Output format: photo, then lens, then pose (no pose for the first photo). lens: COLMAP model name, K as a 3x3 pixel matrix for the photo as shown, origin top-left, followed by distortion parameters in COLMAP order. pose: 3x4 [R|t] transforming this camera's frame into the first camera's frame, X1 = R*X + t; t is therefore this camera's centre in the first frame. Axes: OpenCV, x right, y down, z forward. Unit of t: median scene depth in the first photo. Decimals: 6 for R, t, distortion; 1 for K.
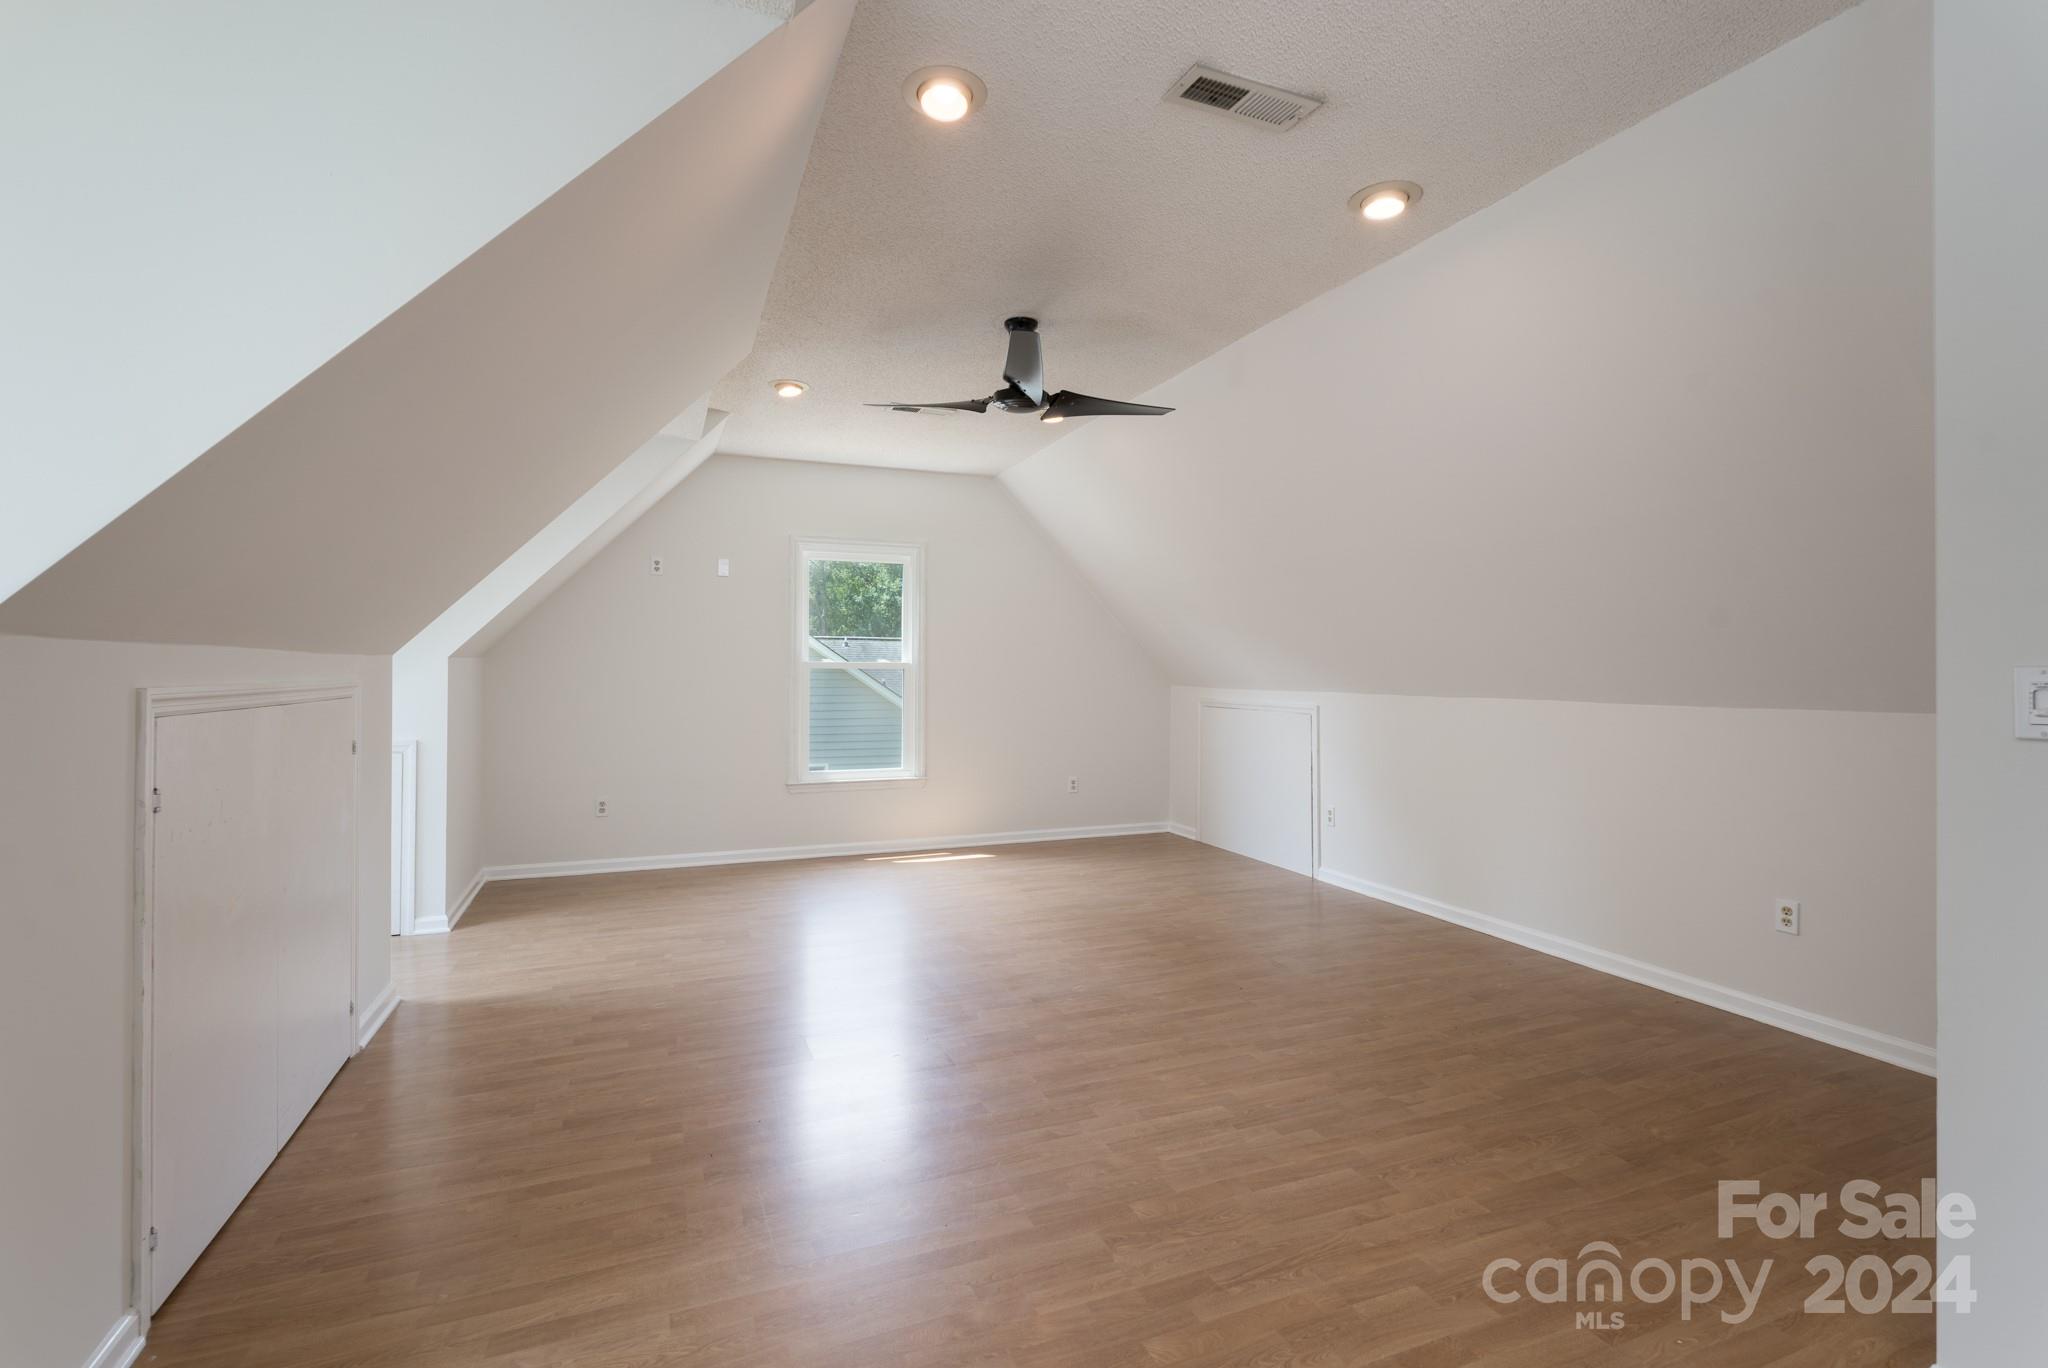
lens RADIAL K [[929.1, 0, 1024.5], [0, 929.1, 669.0], [0, 0, 1]] dist [-0.000537, 0.000484]
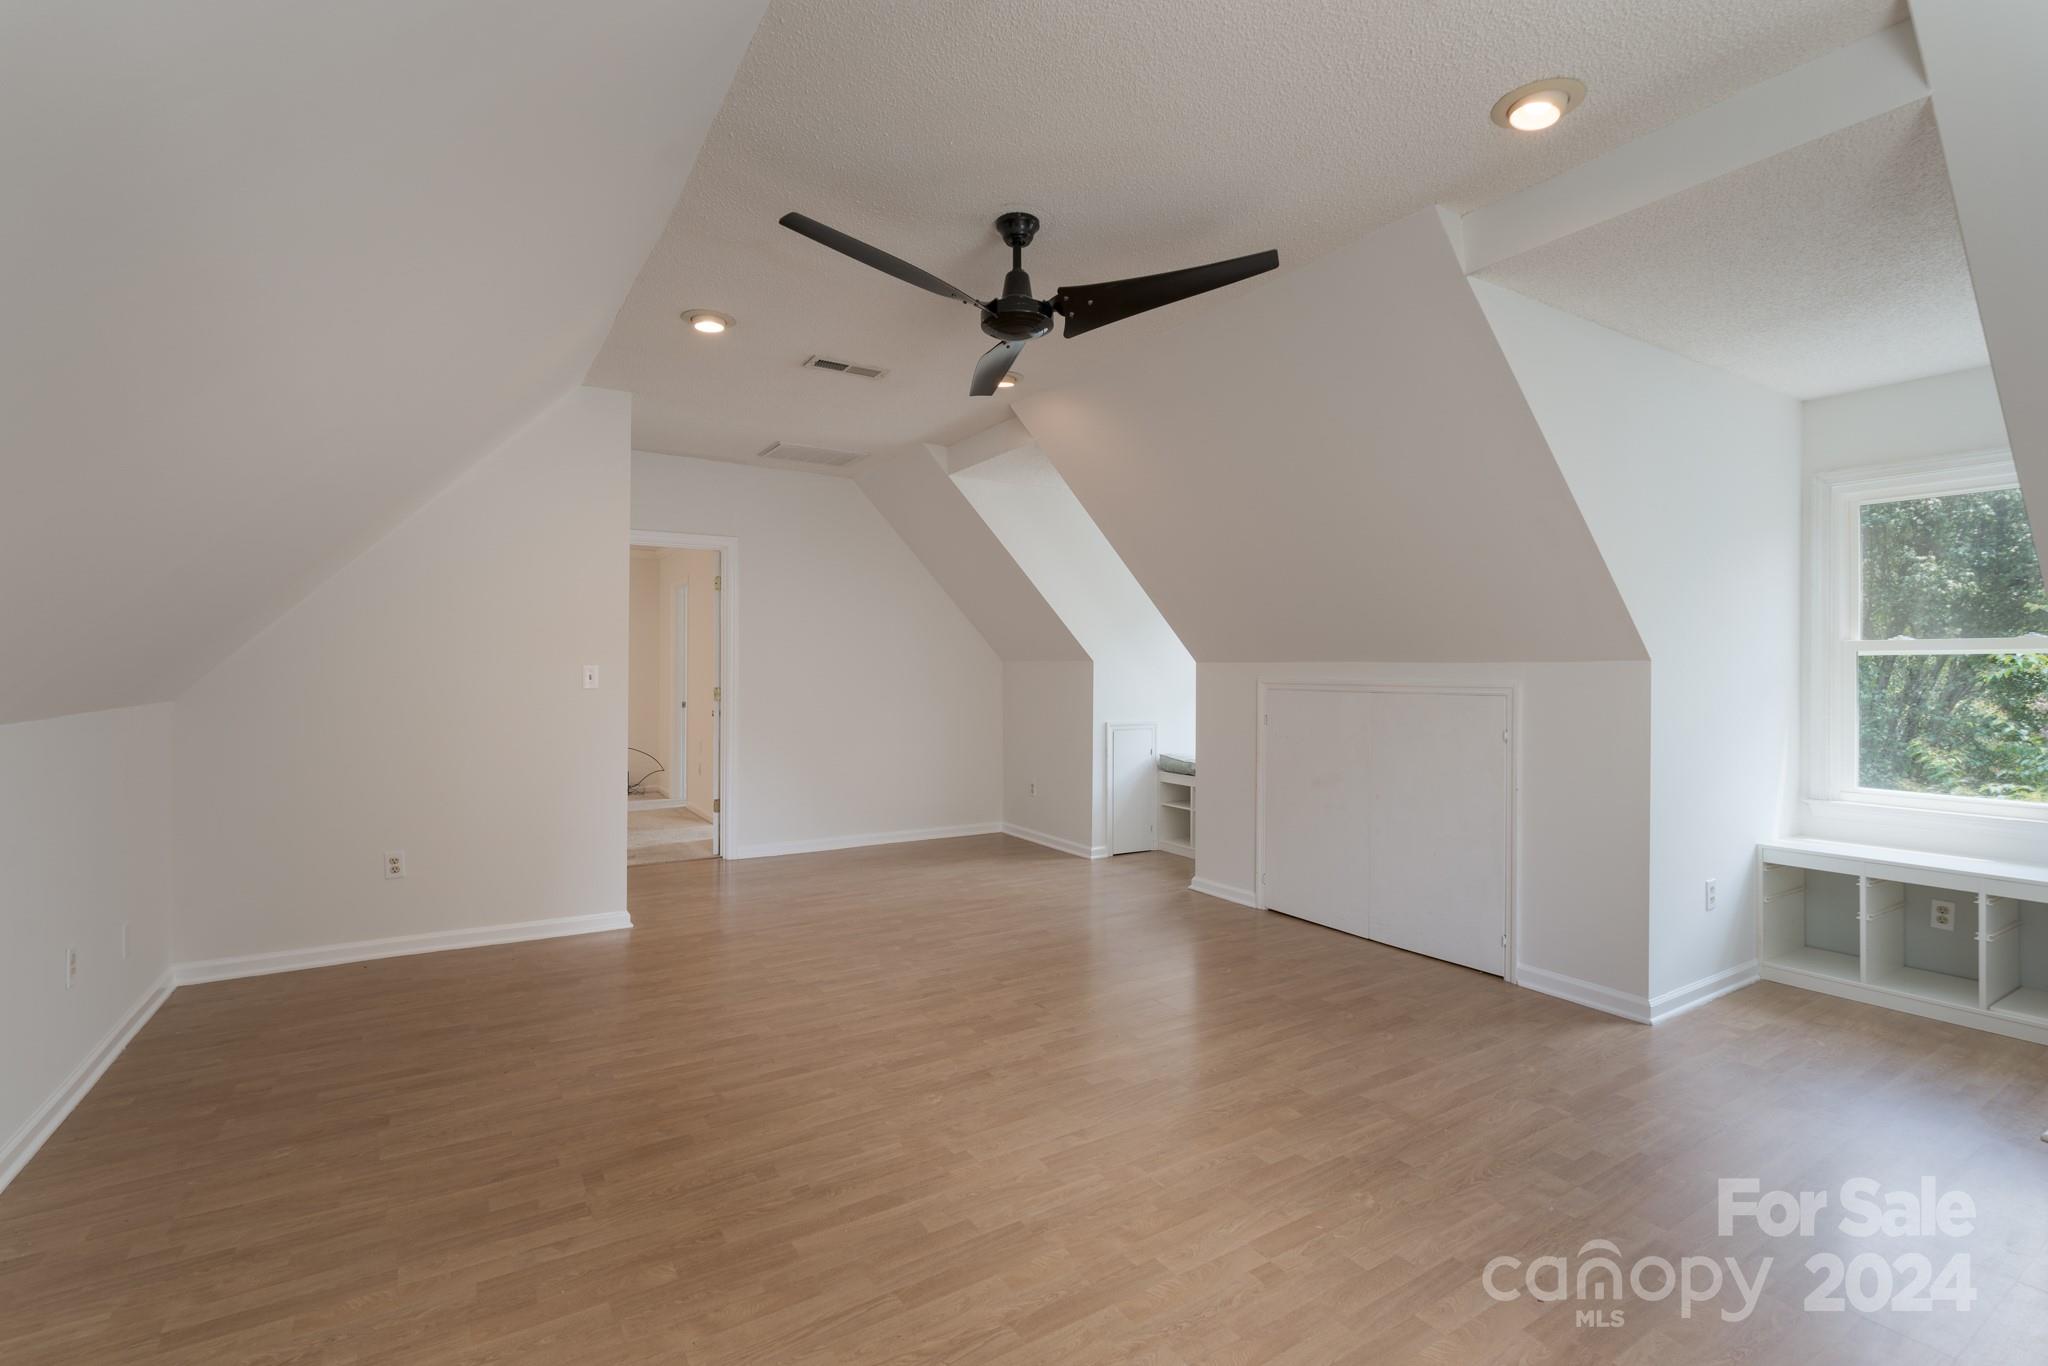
lens RADIAL K [[929.1, 0, 1024.5], [0, 929.1, 668.0], [0, 0, 1]] dist [-0.000537, 0.000484]
pose [[-0.984821, -0.006277, -0.173461, 0.129963], [-0.005950, 0.999979, -0.002400, -0.001084], [0.173473, -0.001331, -0.984838, 1.914082]]
